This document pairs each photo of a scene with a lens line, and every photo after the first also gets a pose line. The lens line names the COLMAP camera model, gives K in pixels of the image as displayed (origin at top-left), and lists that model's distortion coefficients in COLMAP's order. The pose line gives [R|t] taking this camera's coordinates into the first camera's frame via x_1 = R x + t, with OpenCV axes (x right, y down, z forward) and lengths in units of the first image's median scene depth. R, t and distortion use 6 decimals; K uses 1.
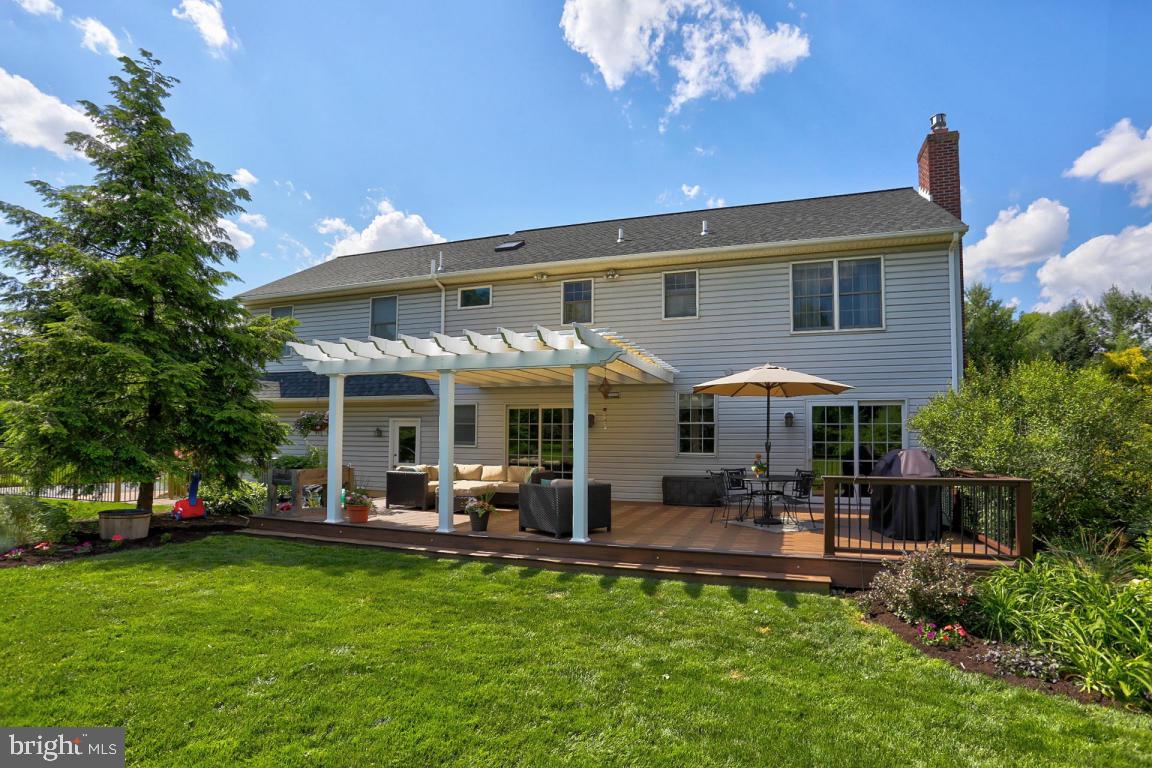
lens RADIAL K [[542.5, 0, 611.3], [0, 542.5, 414.7], [0, 0, 1]] dist [-0.014846, -0.000171]
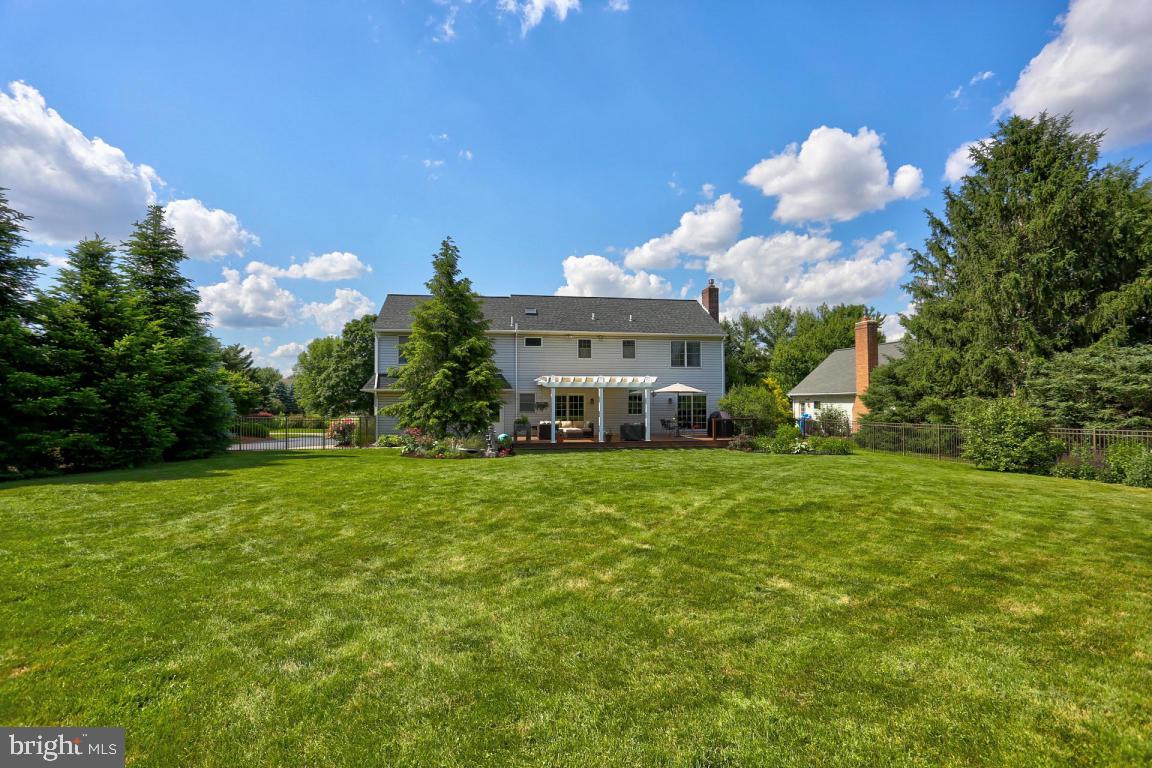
lens RADIAL K [[556.1, 0, 563.5], [0, 556.1, 385.4], [0, 0, 1]] dist [0.000633, 0.000249]
pose [[0.896767, 0.007347, 0.442443, -1.227370], [-0.007620, 0.999970, -0.001160, -0.053344], [-0.442438, -0.002331, 0.896796, -1.091524]]
